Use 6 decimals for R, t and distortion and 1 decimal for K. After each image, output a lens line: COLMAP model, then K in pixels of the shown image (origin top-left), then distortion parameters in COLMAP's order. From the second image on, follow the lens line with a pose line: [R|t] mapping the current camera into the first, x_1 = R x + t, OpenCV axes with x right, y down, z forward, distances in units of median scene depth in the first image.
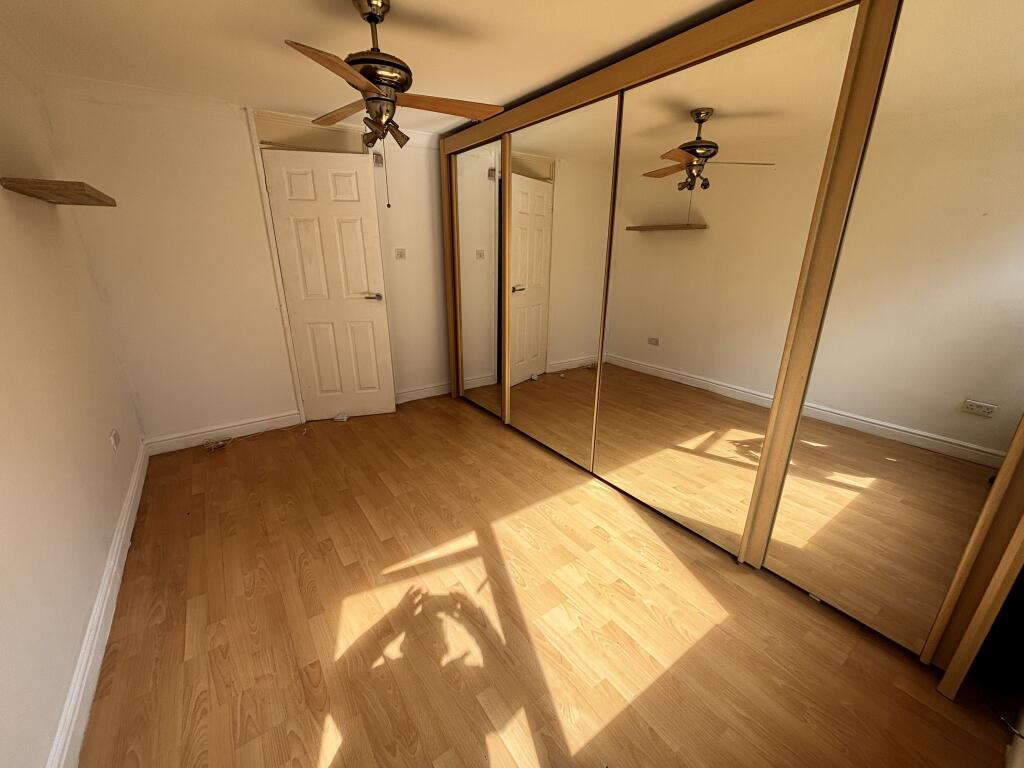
lens RADIAL K [[412.2, 0, 509.7], [0, 412.2, 385.7], [0, 0, 1]] dist [0.003707, 0.000103]
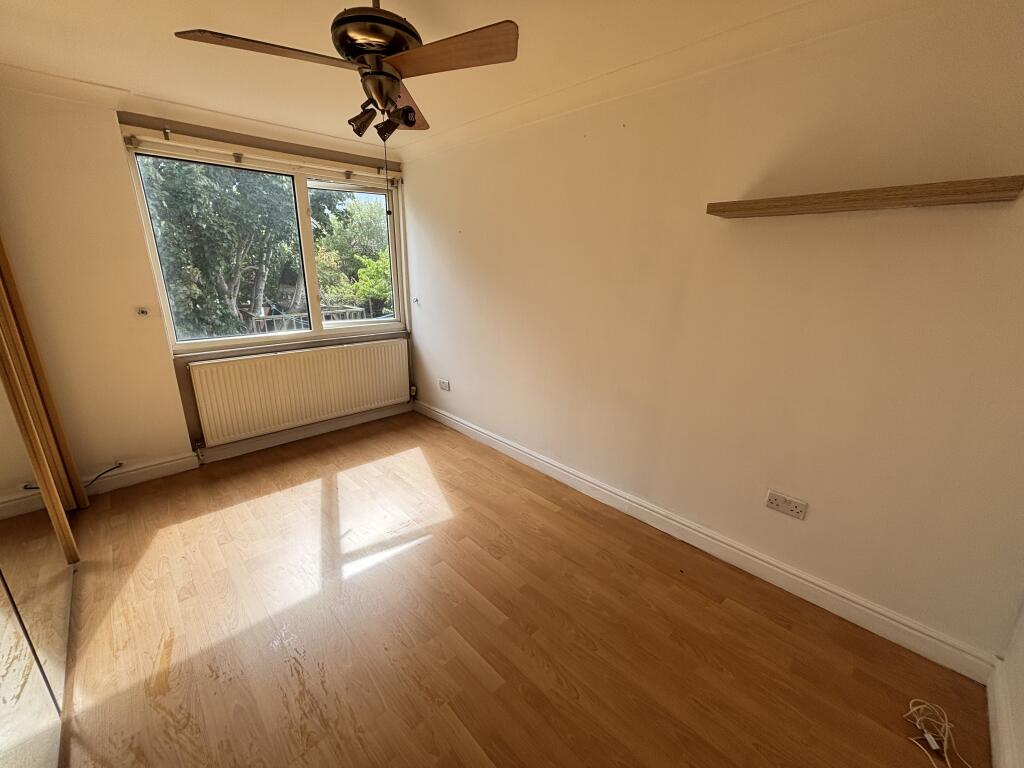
lens RADIAL K [[412.2, 0, 511.0], [0, 412.2, 385.8], [0, 0, 1]] dist [0.003707, 0.000103]
pose [[-0.989247, 0.027208, -0.143699, -0.338815], [-0.061006, 0.816215, 0.574519, -0.539683], [0.132921, 0.577108, -0.805778, 1.572652]]
